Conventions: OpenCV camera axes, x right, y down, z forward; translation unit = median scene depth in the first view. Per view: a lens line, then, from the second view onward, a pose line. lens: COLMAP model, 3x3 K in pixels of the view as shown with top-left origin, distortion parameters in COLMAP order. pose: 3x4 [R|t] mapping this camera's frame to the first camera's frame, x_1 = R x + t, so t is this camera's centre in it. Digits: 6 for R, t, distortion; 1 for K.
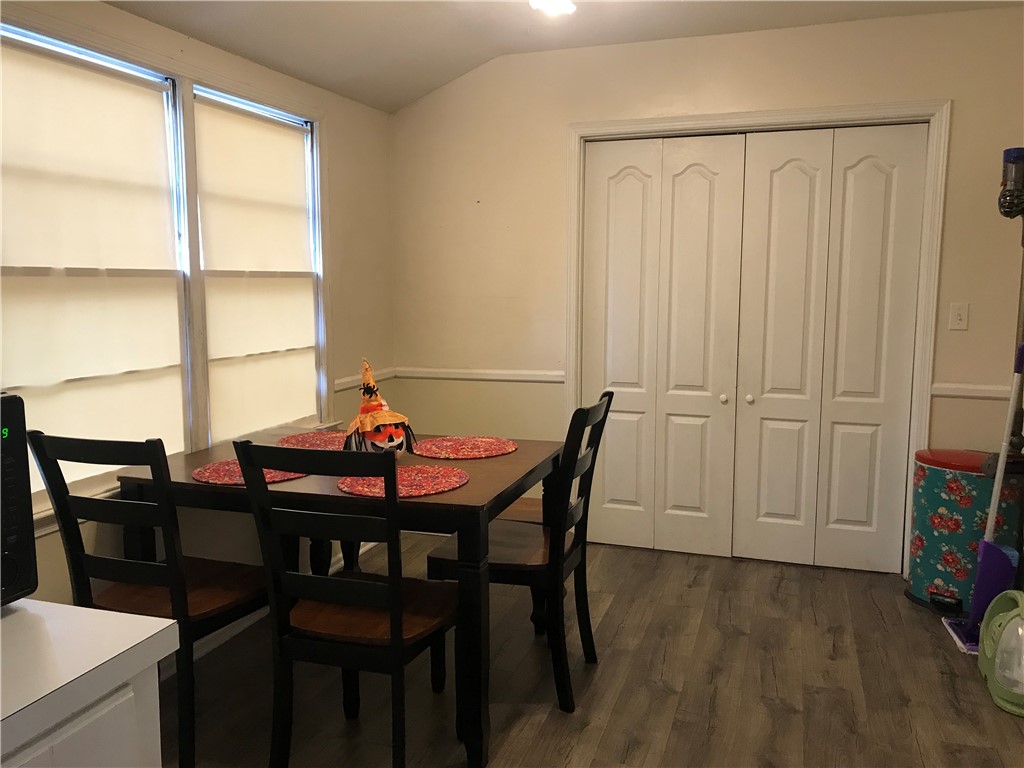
lens RADIAL K [[840.5, 0, 513.7], [0, 840.5, 383.5], [0, 0, 1]] dist [0.000020, -0.000384]
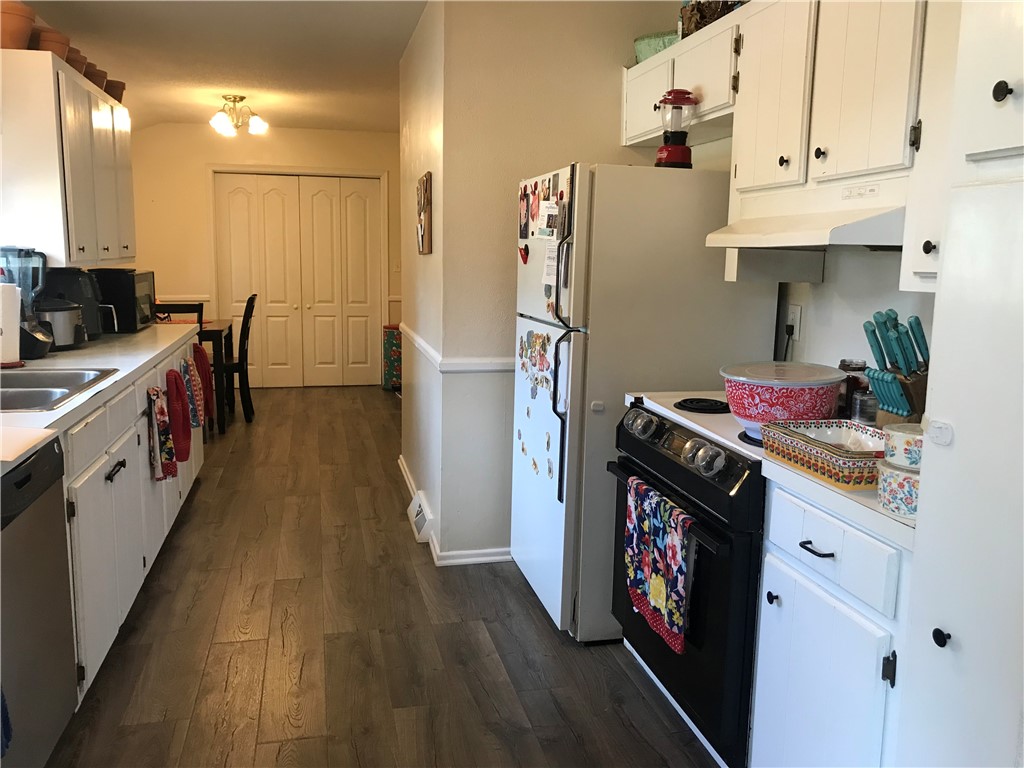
lens RADIAL K [[840.5, 0, 513.2], [0, 840.5, 384.2], [0, 0, 1]] dist [0.000020, -0.000384]
pose [[0.853911, -0.059384, 0.517020, -0.361669], [0.053618, 0.998220, 0.026099, 0.180623], [-0.517650, 0.005435, 0.855575, -1.005881]]
